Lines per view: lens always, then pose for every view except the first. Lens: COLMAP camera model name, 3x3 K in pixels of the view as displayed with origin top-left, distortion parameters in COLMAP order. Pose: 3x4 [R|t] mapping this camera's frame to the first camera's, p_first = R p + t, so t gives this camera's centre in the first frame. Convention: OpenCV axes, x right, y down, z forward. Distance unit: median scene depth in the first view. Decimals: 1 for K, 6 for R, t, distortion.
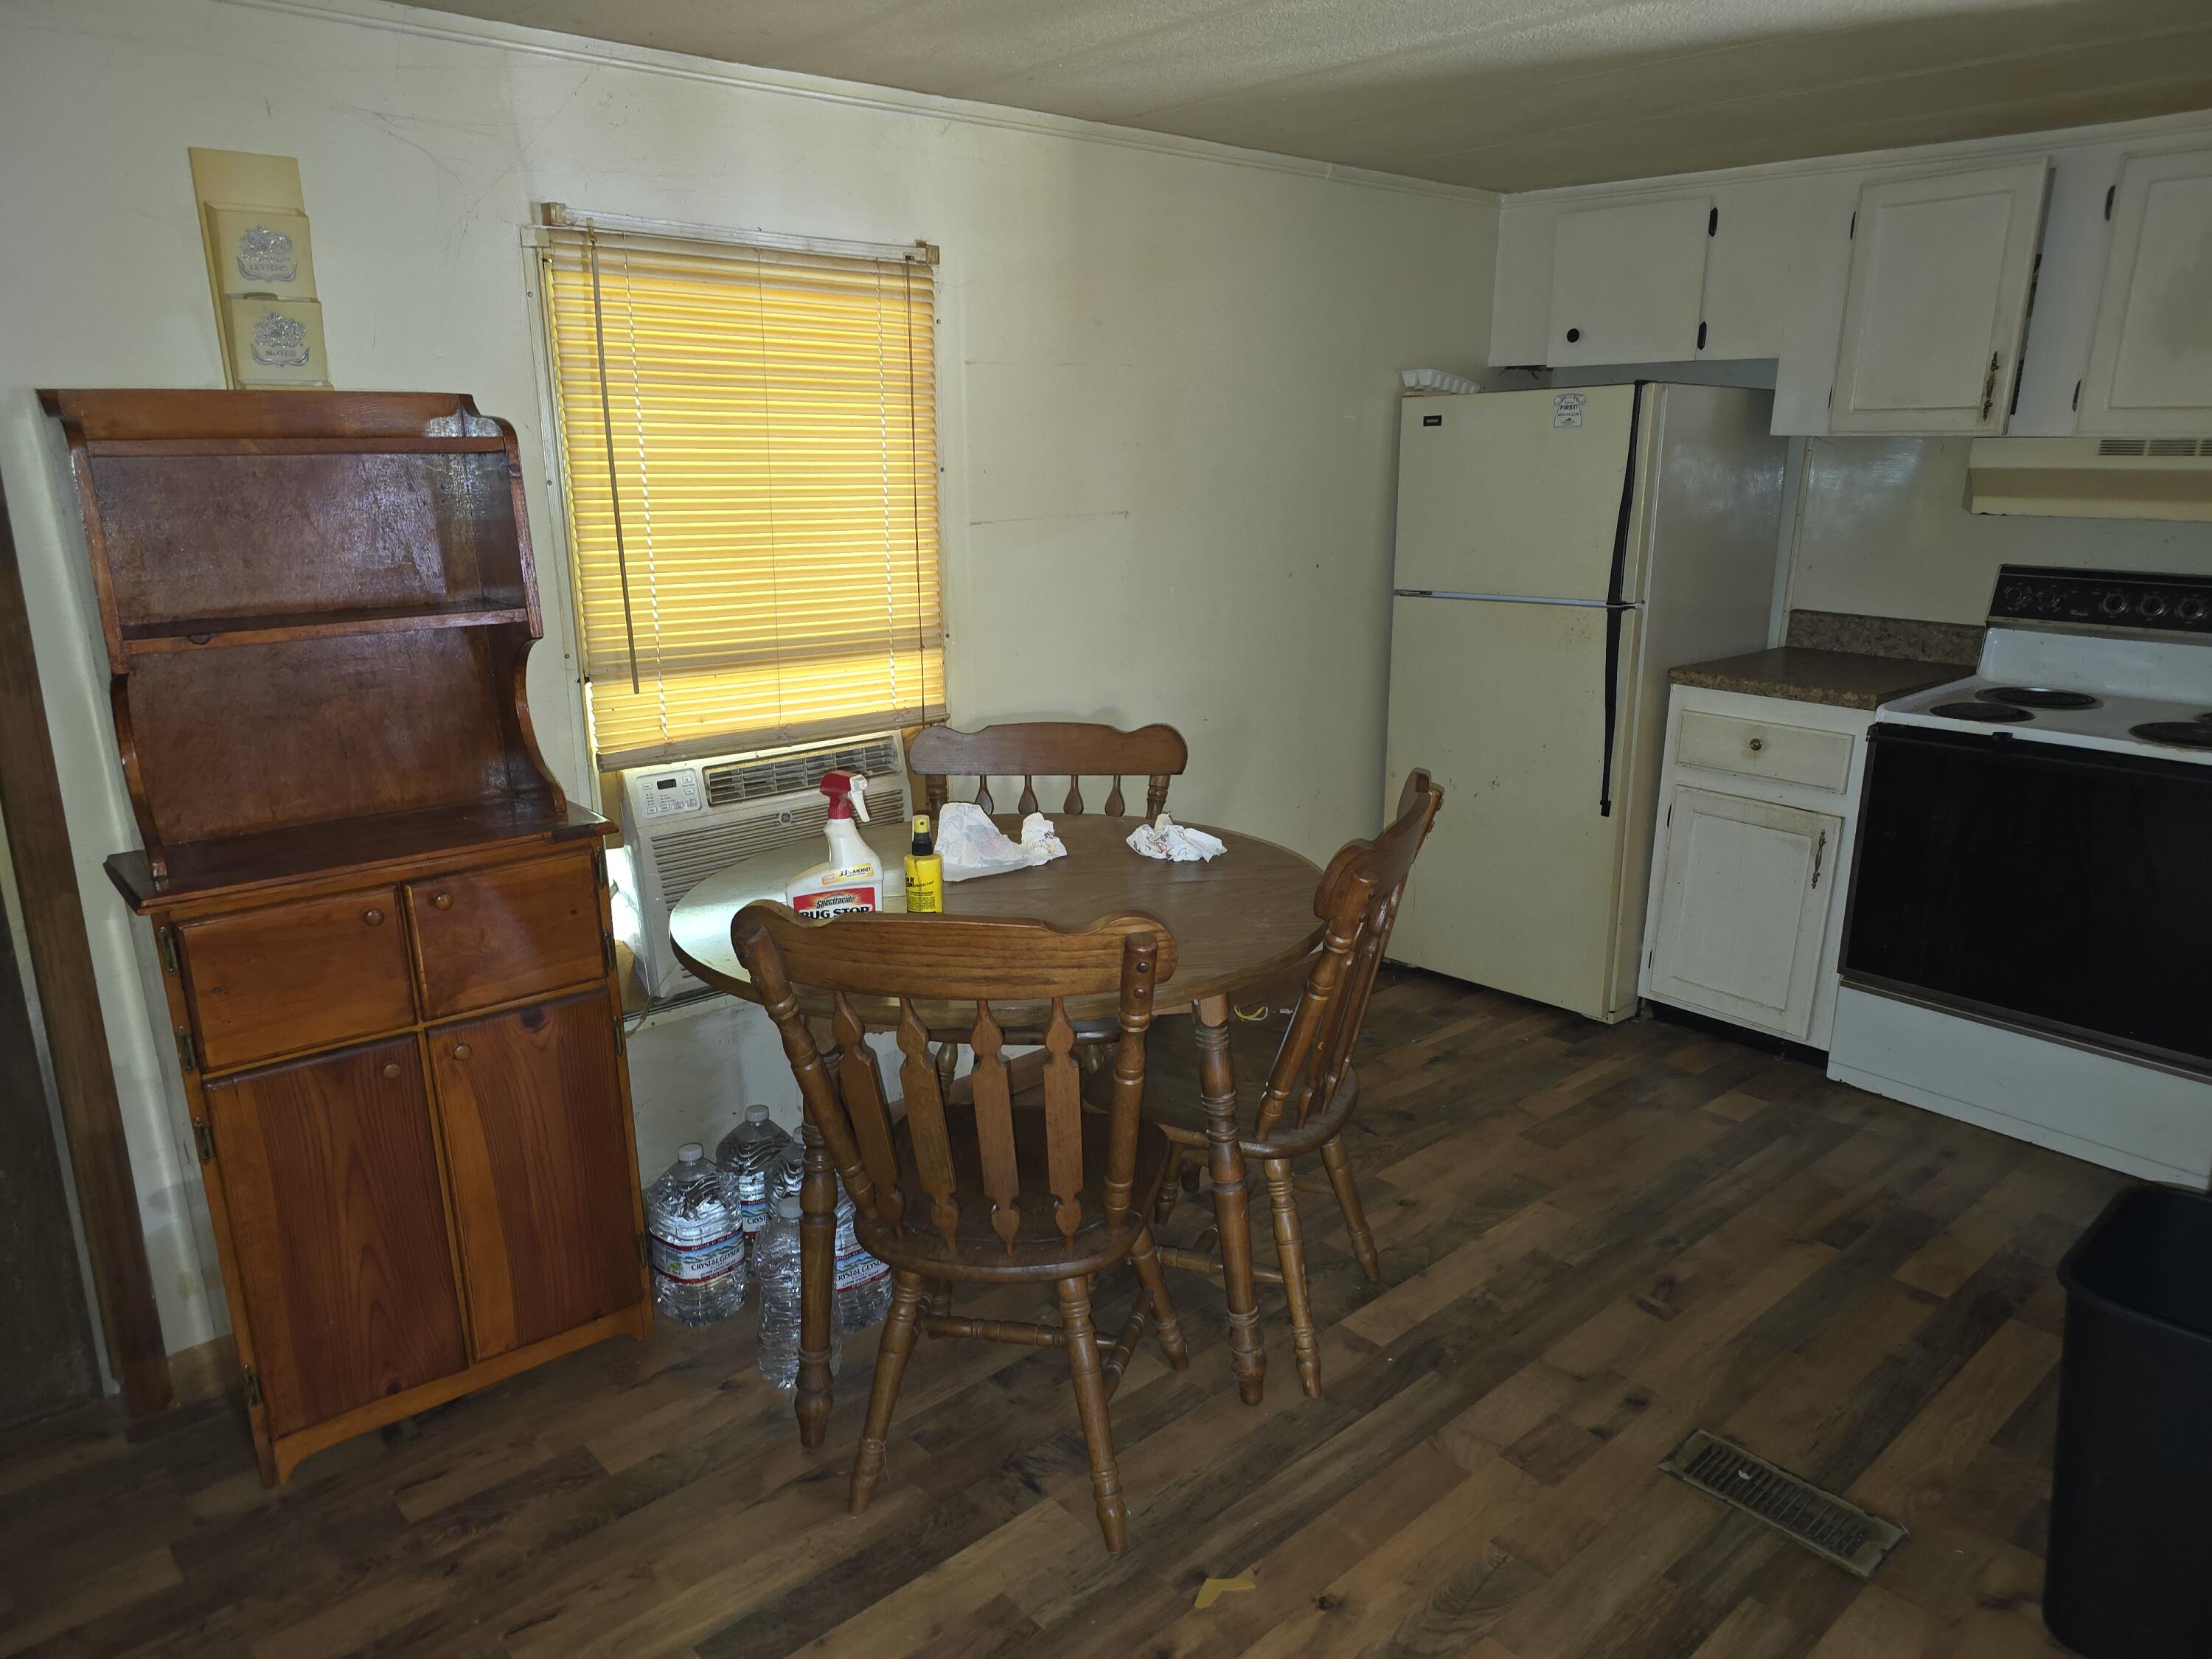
lens RADIAL K [[1484.4, 0, 1110.7], [0, 1484.4, 862.3], [0, 0, 1]] dist [0.055117, -0.041618]
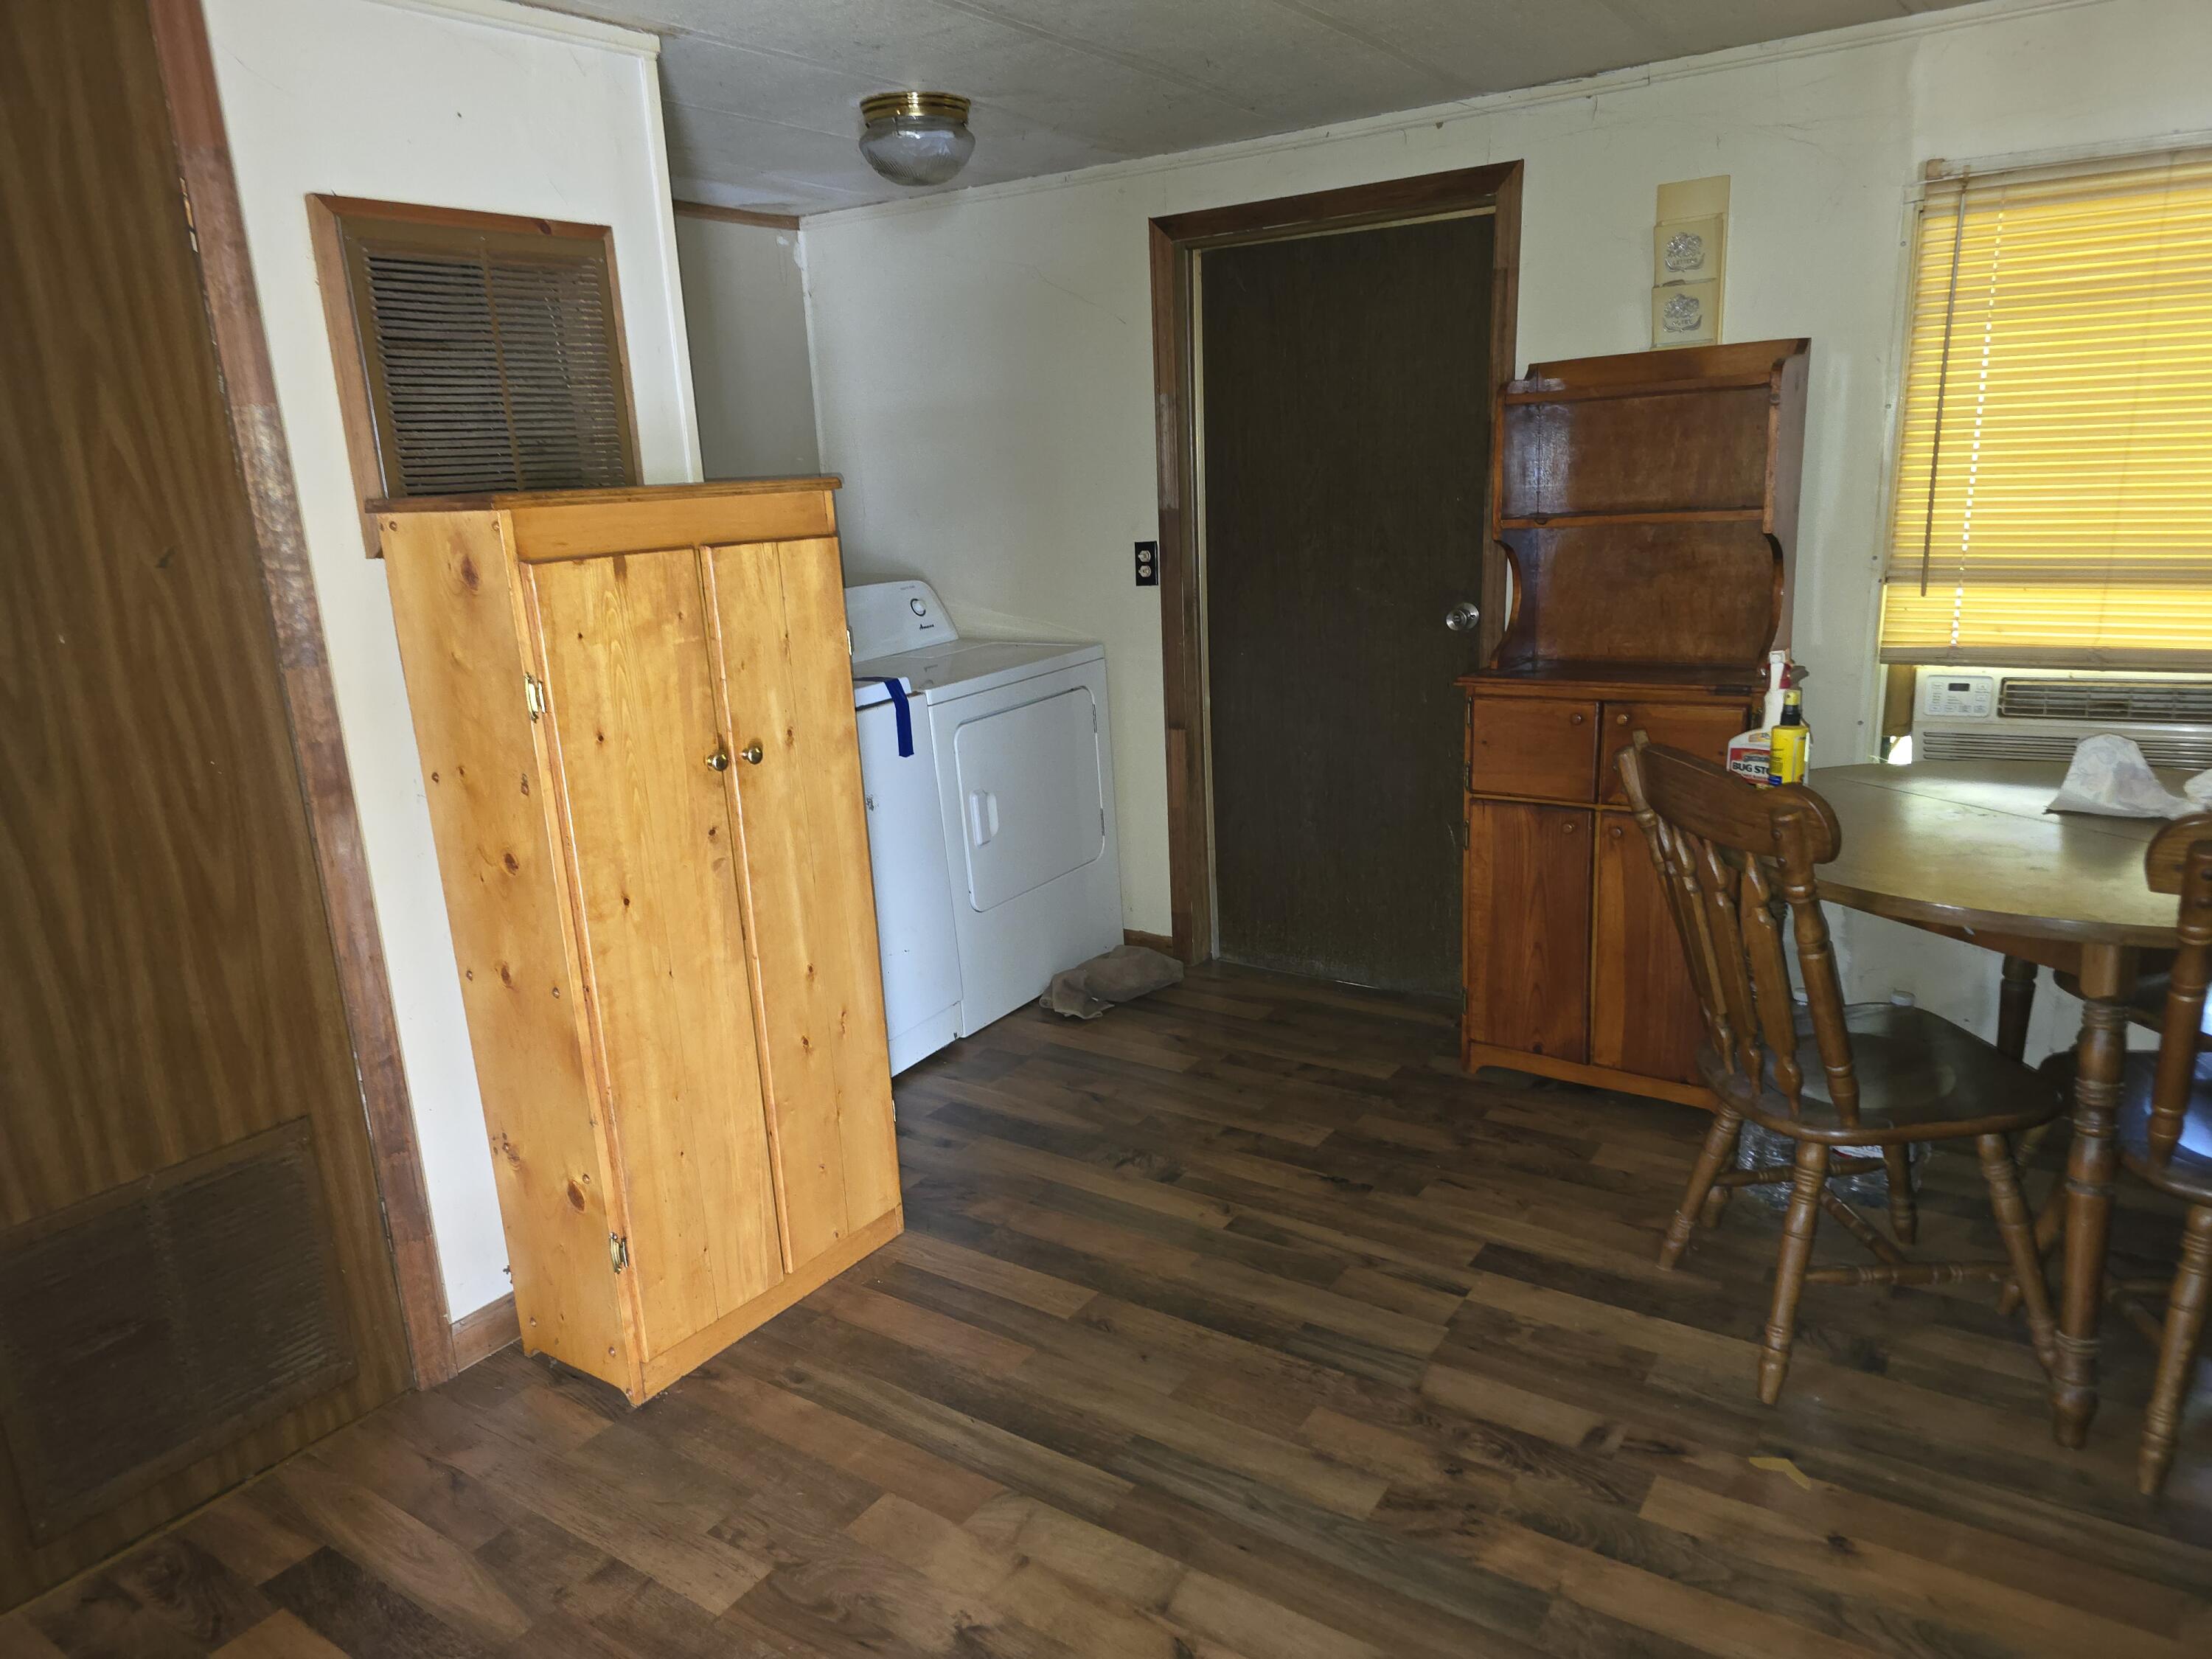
lens RADIAL K [[1484.4, 0, 1115.7], [0, 1484.4, 830.2], [0, 0, 1]] dist [0.055117, -0.041618]
pose [[0.247856, 0.229334, -0.941262, 0.623966], [-0.216610, 0.960100, 0.176885, -0.015041], [0.944271, 0.160045, 0.287643, 0.150158]]
